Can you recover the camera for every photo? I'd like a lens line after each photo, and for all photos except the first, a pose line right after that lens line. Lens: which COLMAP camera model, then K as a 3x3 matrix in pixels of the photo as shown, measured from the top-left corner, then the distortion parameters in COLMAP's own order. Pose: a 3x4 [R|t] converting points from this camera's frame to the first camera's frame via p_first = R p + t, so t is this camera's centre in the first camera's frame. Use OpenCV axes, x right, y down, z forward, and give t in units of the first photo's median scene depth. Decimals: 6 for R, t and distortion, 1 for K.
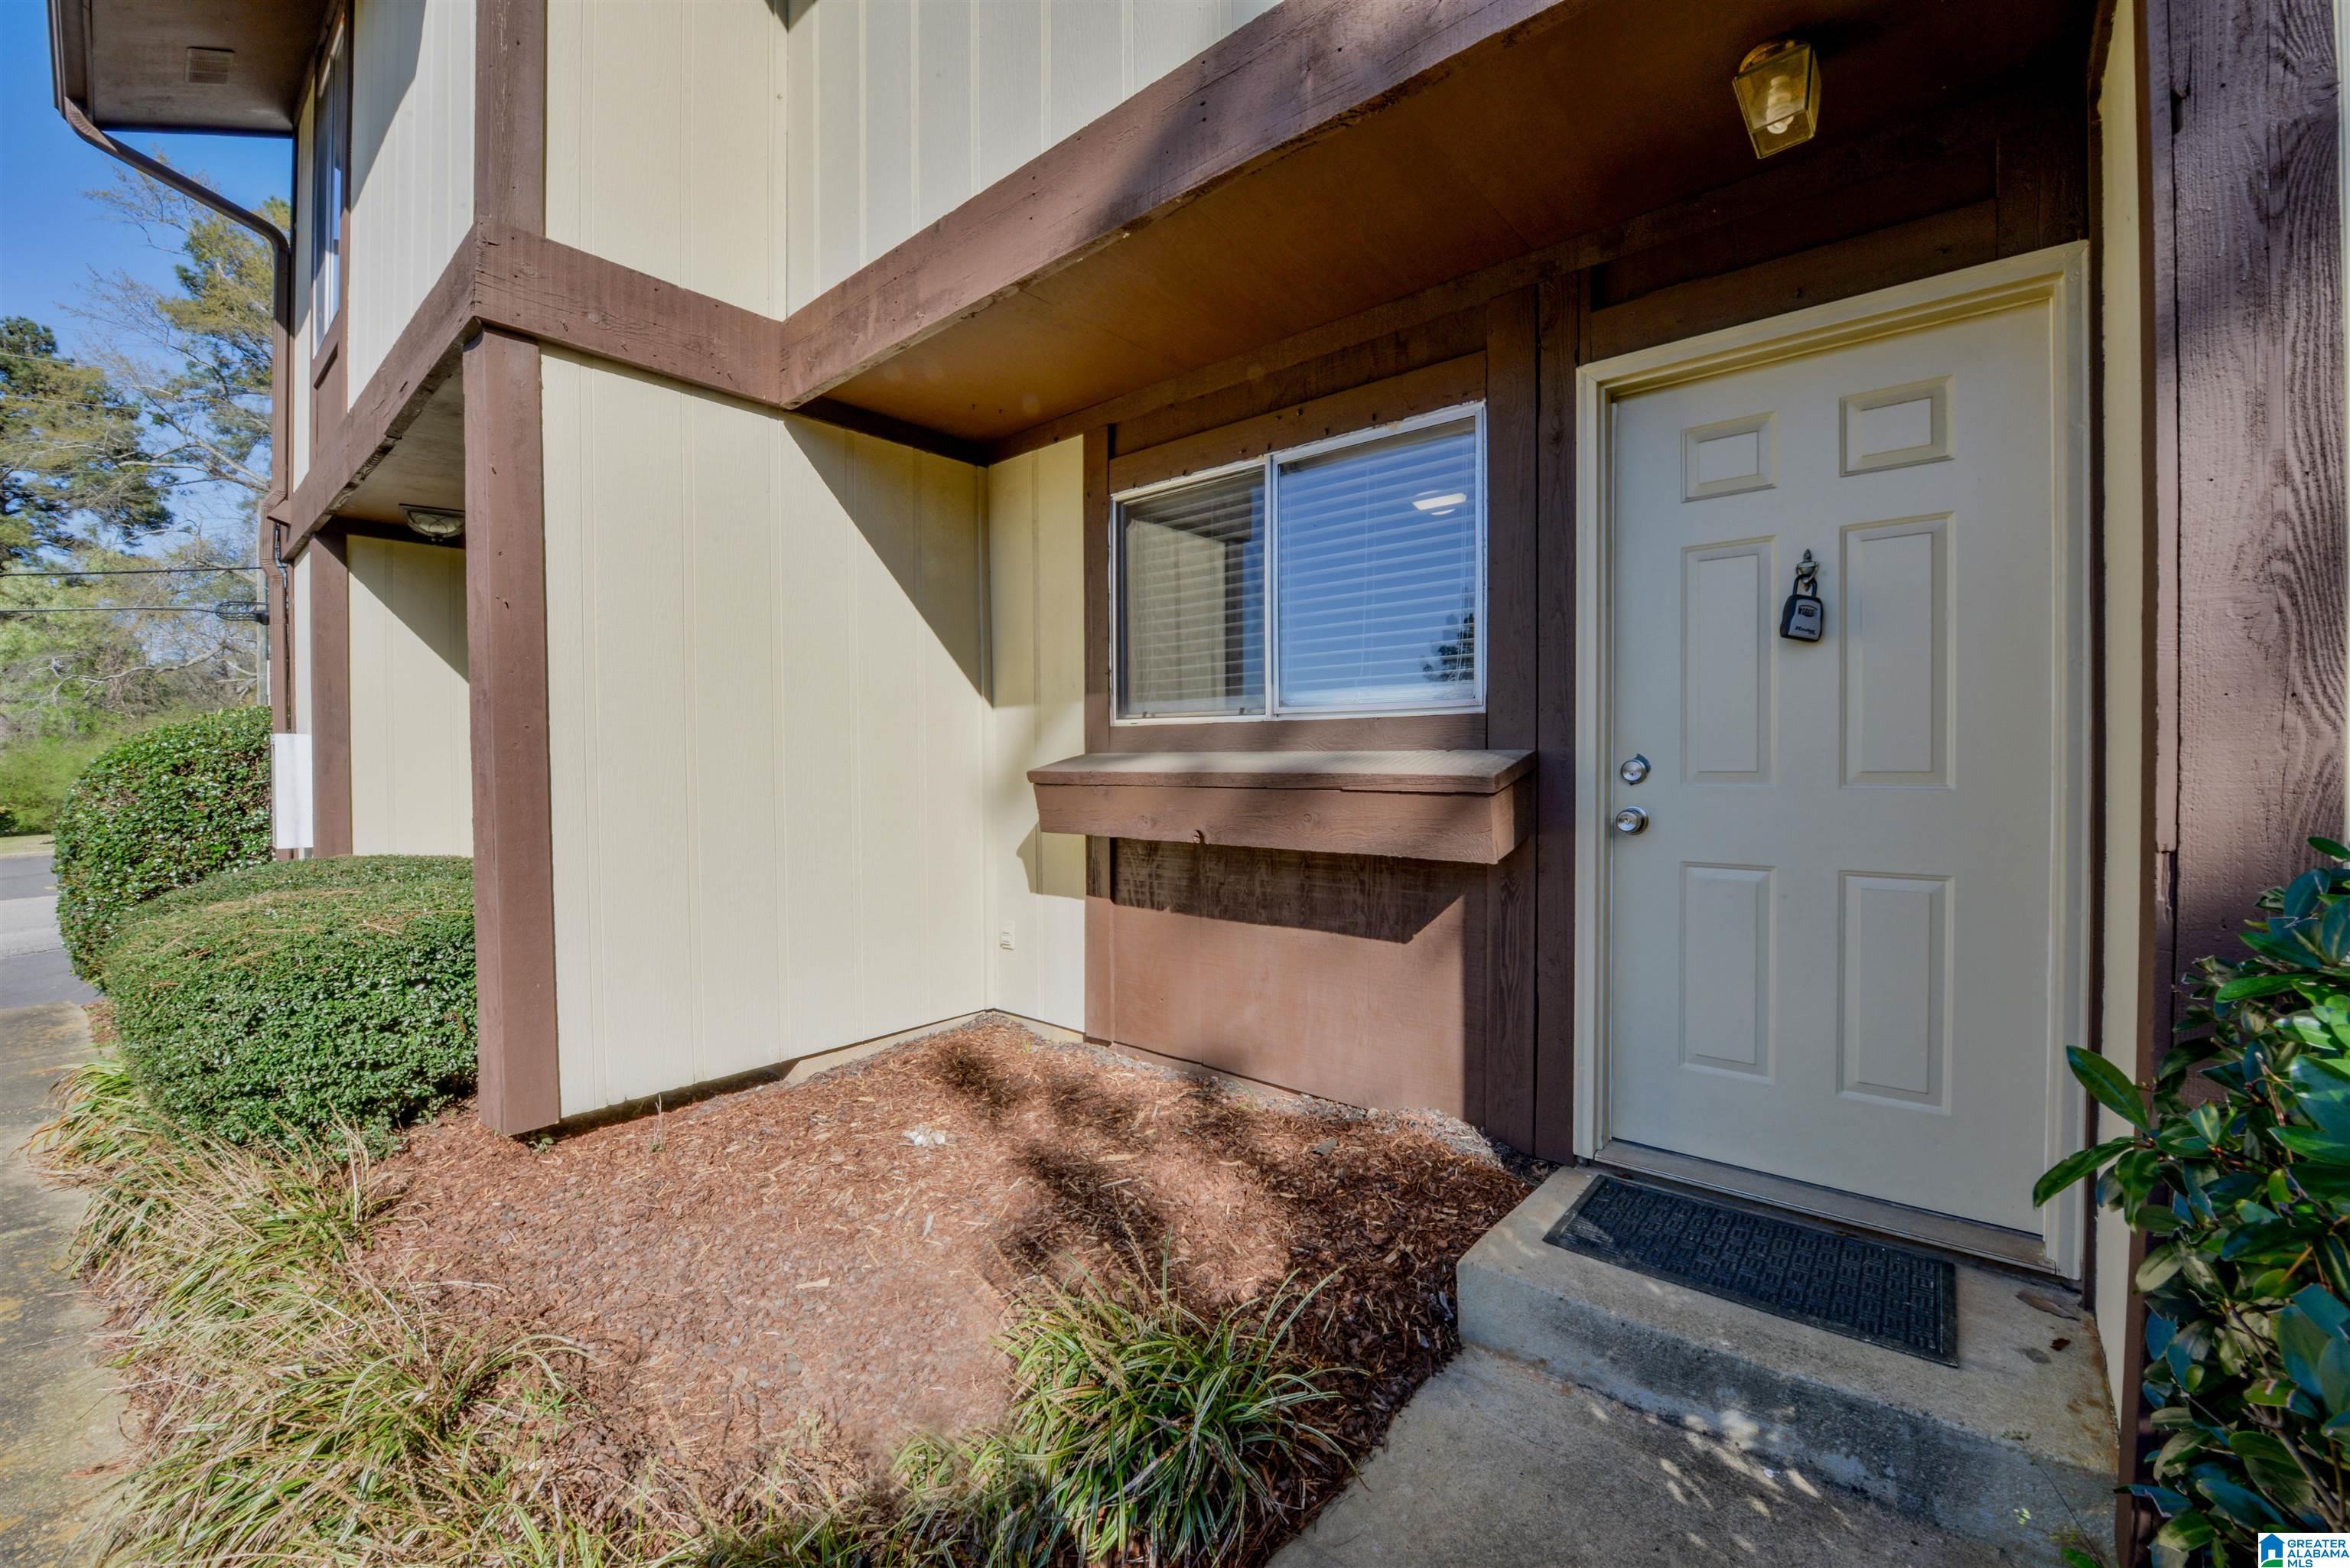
lens RADIAL K [[928.4, 0, 1169.6], [0, 928.4, 772.3], [0, 0, 1]] dist [-0.018222, -0.002571]
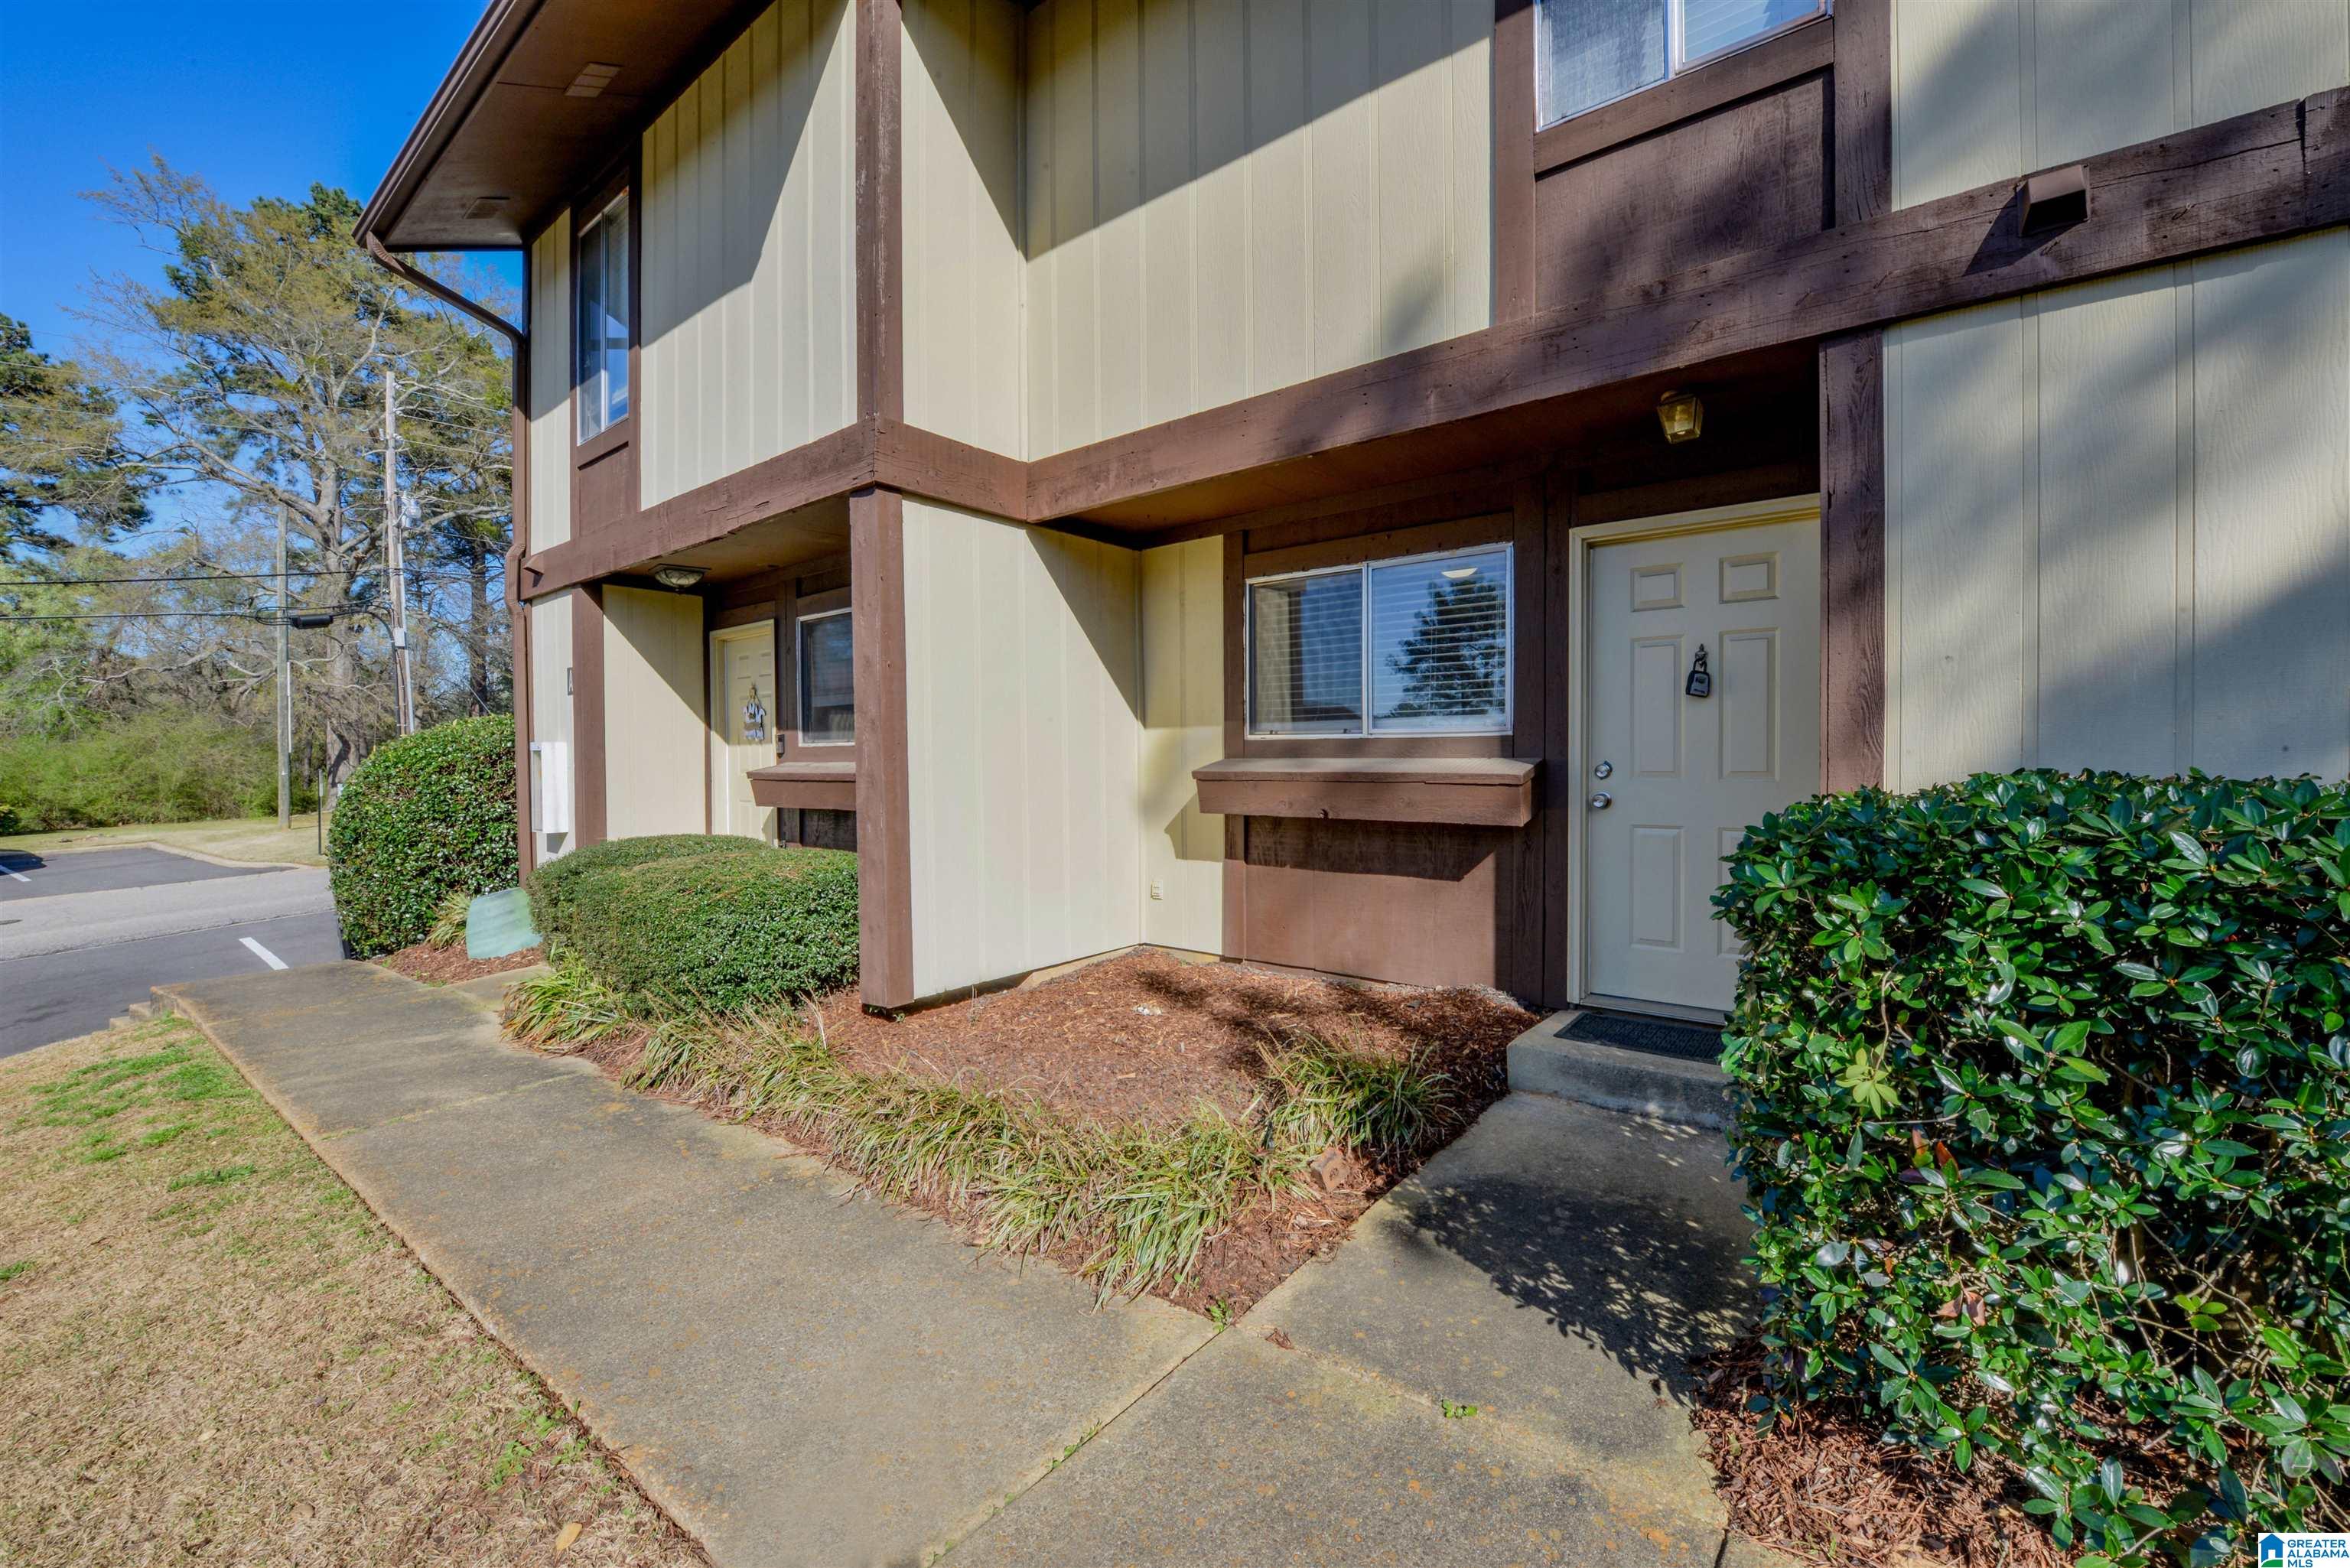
lens RADIAL K [[928.4, 0, 1171.1], [0, 928.4, 773.0], [0, 0, 1]] dist [-0.018222, -0.002571]
pose [[0.999430, -0.001727, 0.033711, -0.268477], [0.001598, 0.999991, 0.003853, -0.004671], [-0.033718, -0.003797, 0.999424, -0.518412]]
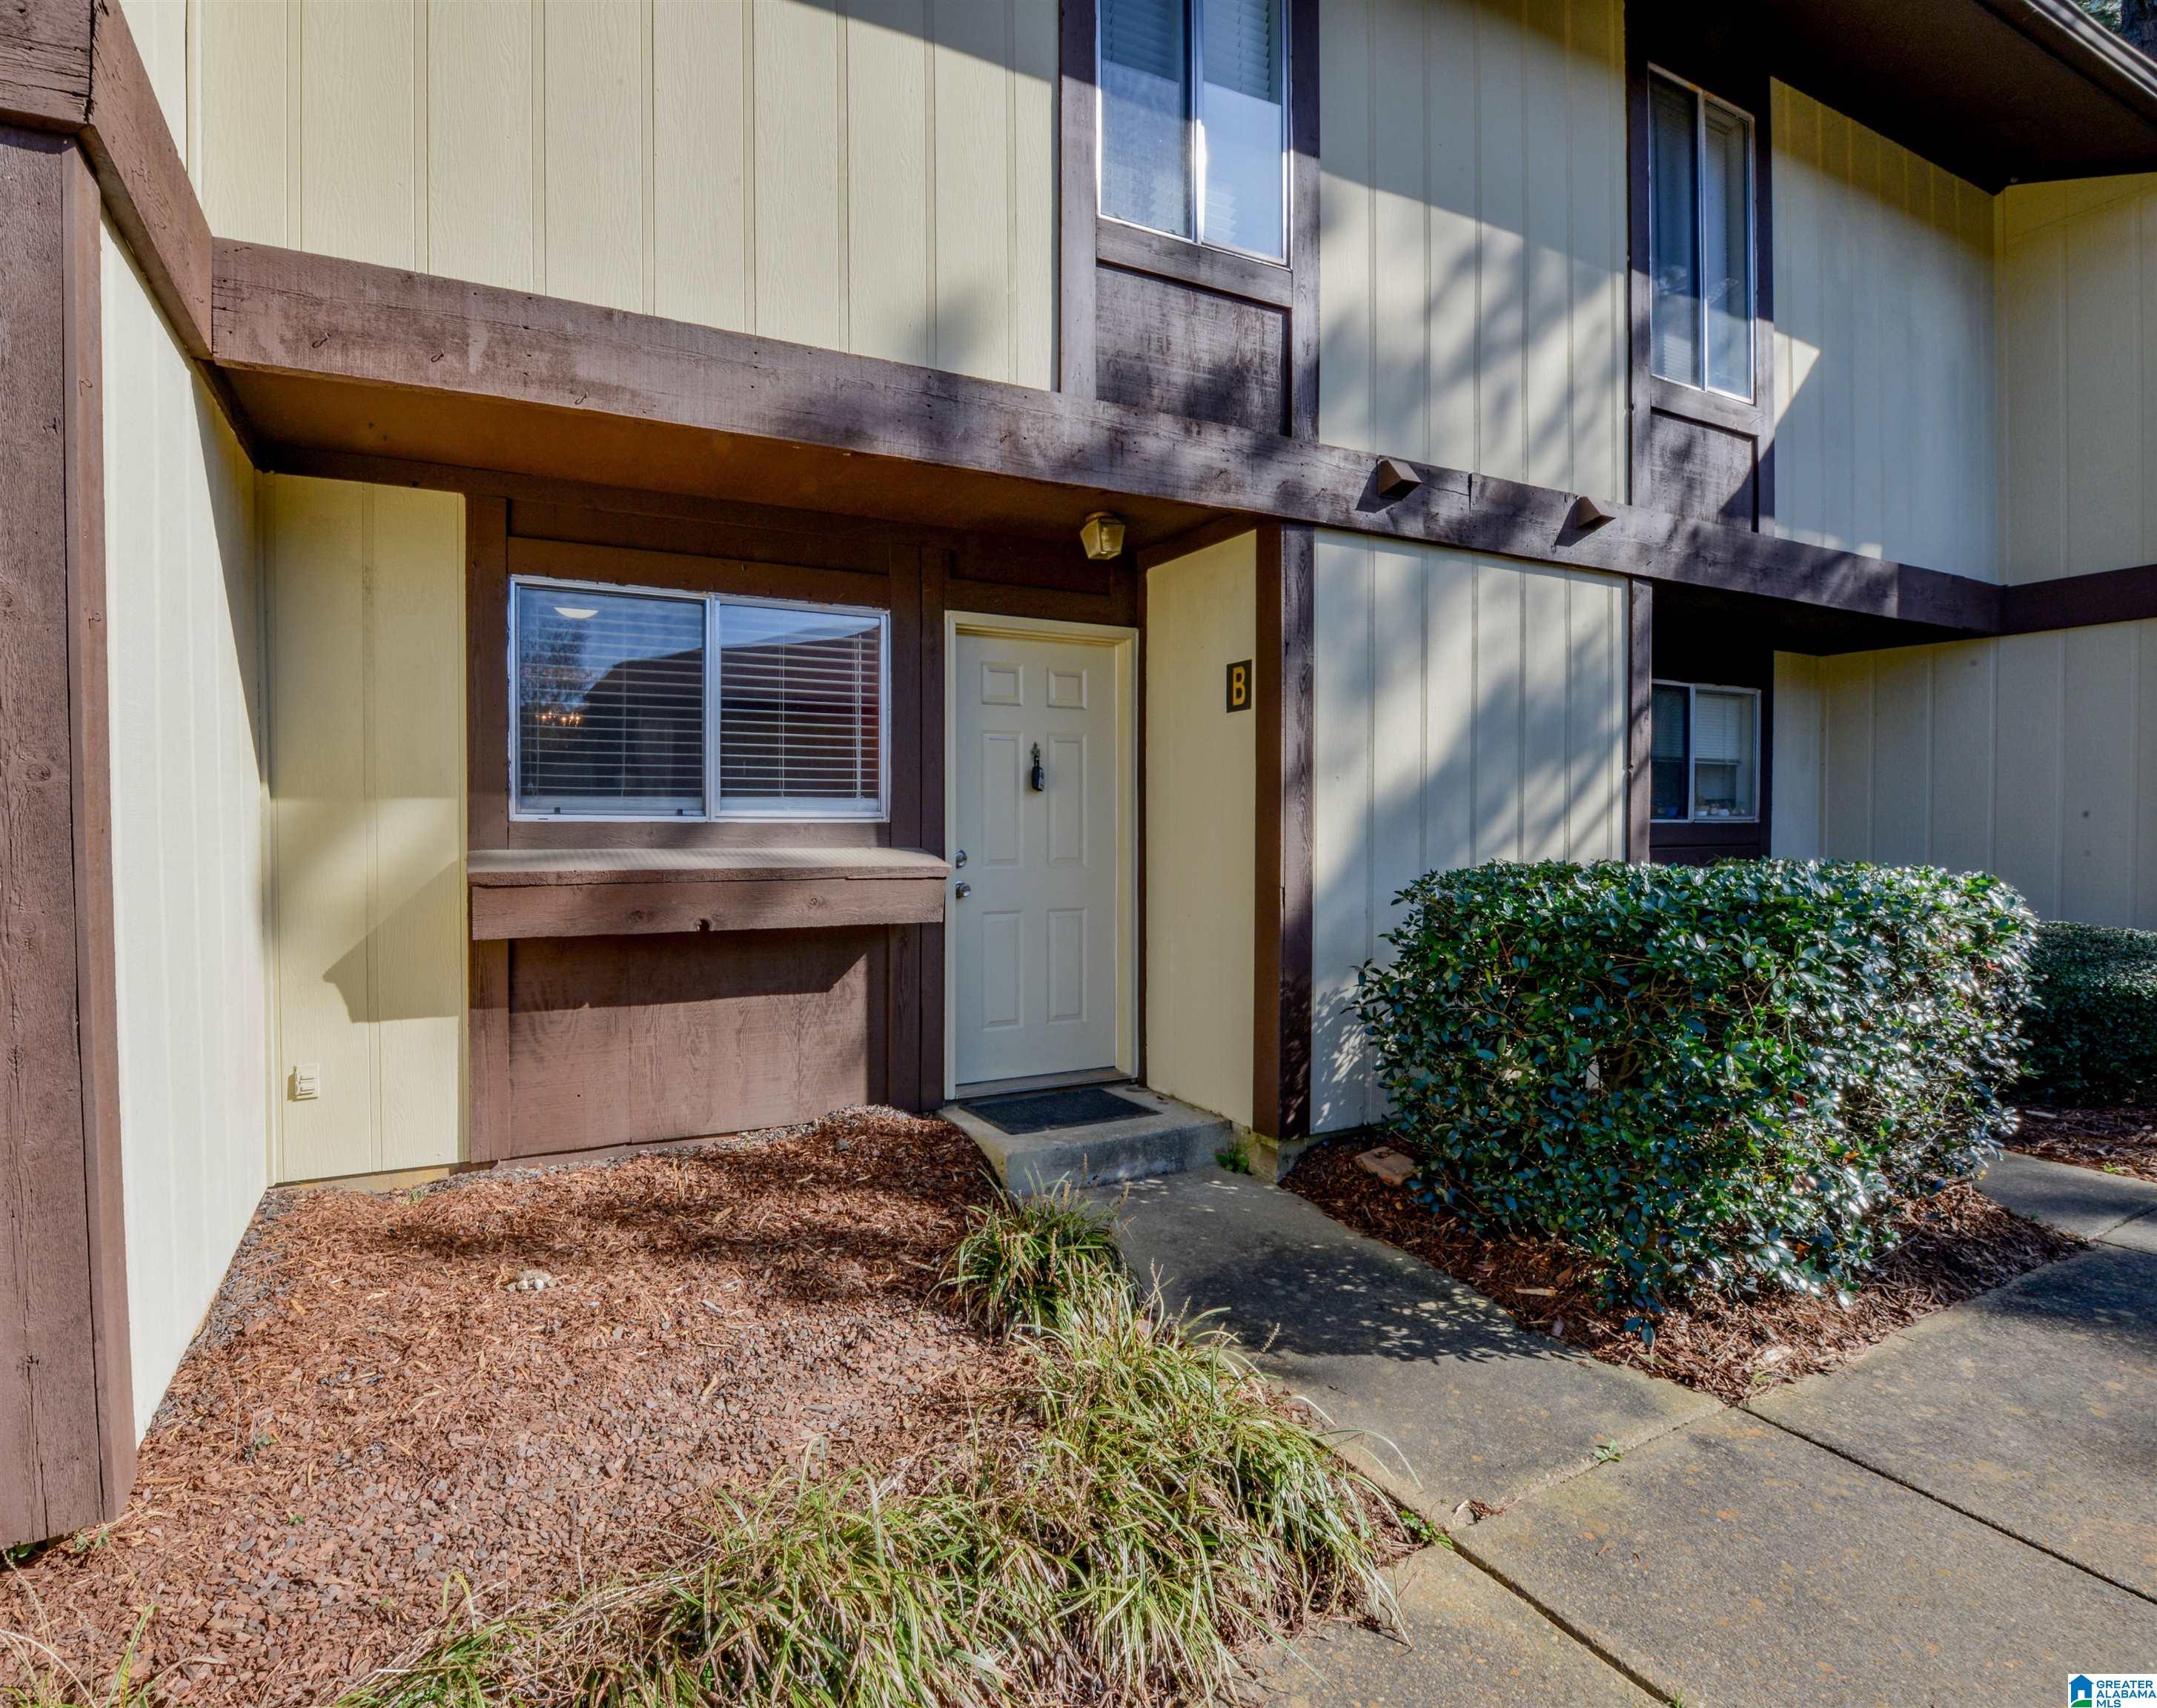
lens RADIAL K [[1019.0, 0, 896.6], [0, 1019.0, 839.3], [0, 0, 1]] dist [-0.017325, -0.001056]
pose [[0.449358, -0.004450, 0.893341, -0.953036], [0.010490, 0.999945, -0.000296, -0.031724], [-0.893290, 0.009504, 0.449380, 0.225536]]
